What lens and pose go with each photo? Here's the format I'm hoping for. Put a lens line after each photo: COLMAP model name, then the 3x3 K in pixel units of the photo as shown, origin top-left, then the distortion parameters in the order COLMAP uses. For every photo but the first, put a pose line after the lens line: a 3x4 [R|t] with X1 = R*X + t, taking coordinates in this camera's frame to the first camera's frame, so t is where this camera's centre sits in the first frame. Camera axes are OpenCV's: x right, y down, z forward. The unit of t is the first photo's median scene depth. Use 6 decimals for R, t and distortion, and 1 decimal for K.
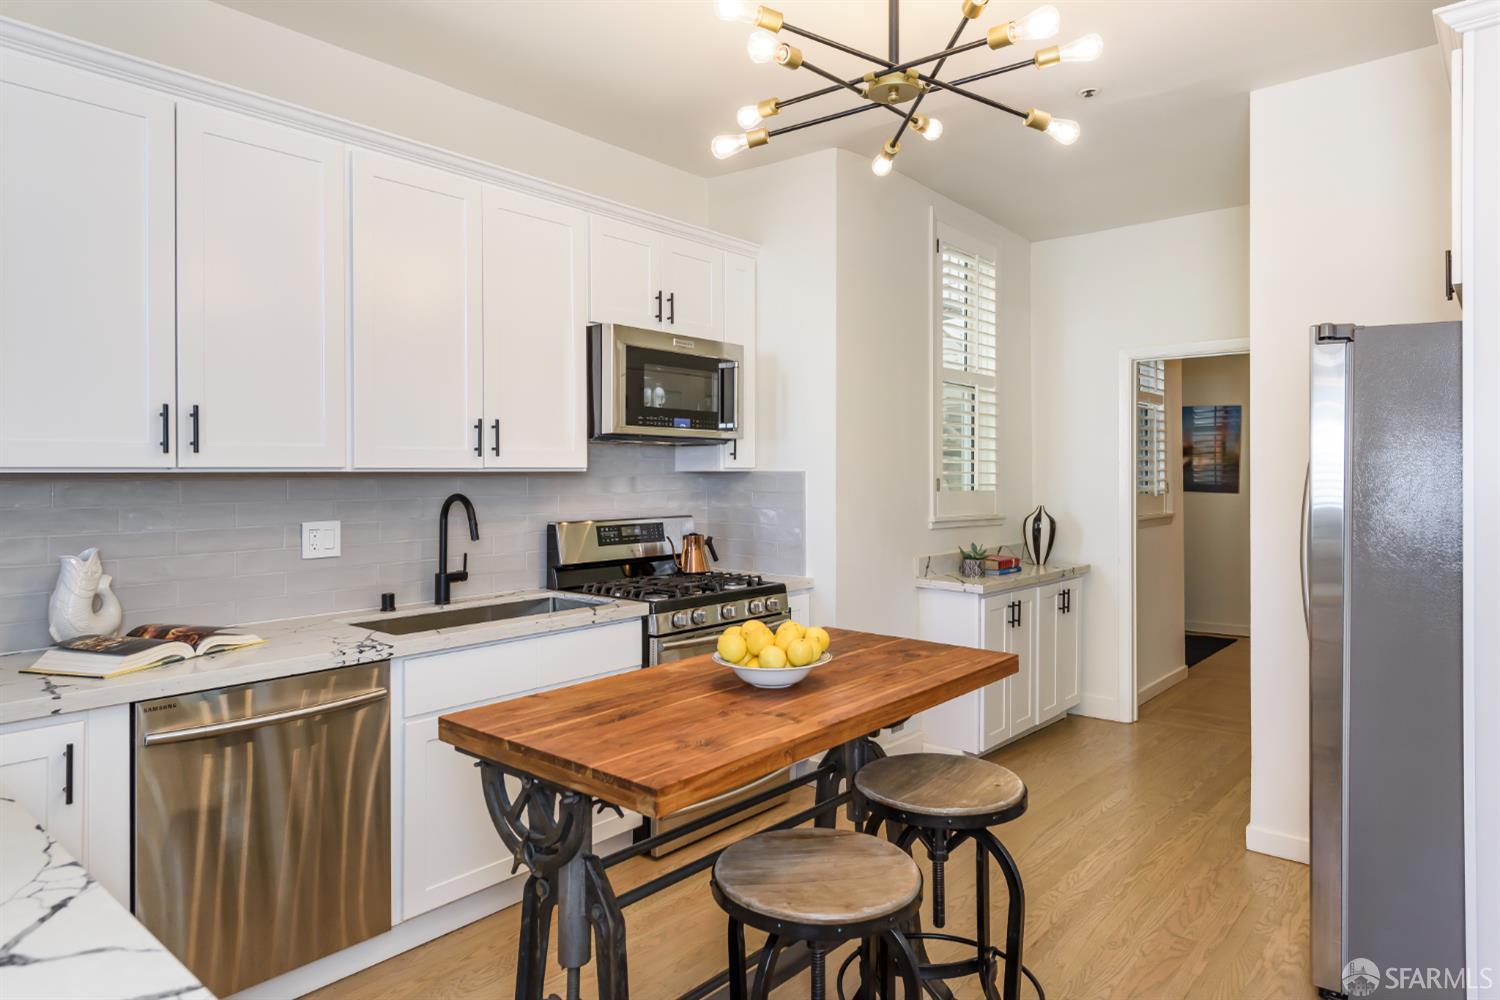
lens RADIAL K [[925.7, 0, 748.2], [0, 925.7, 494.1], [0, 0, 1]] dist [0.008736, 0.001415]
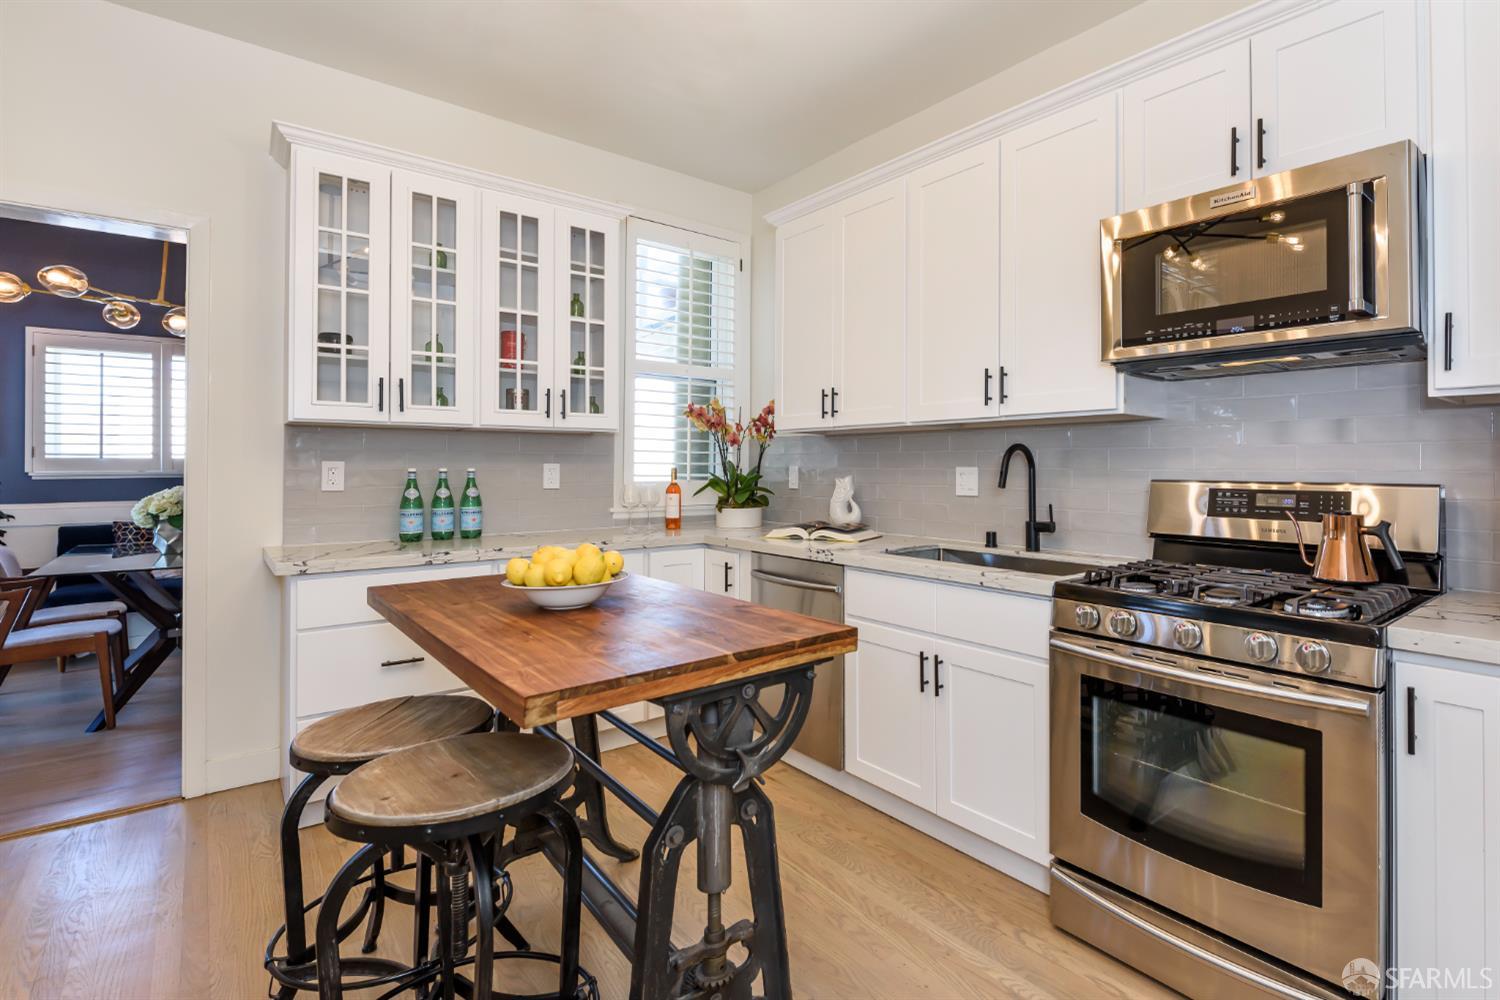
lens RADIAL K [[692.0, 0, 796.6], [0, 692.0, 458.1], [0, 0, 1]] dist [-0.000604, 0.000035]
pose [[-0.166140, 0.001548, -0.986101, 0.476999], [-0.019757, 0.999793, 0.004899, 0.016785], [0.985904, 0.020297, -0.166075, 0.879859]]
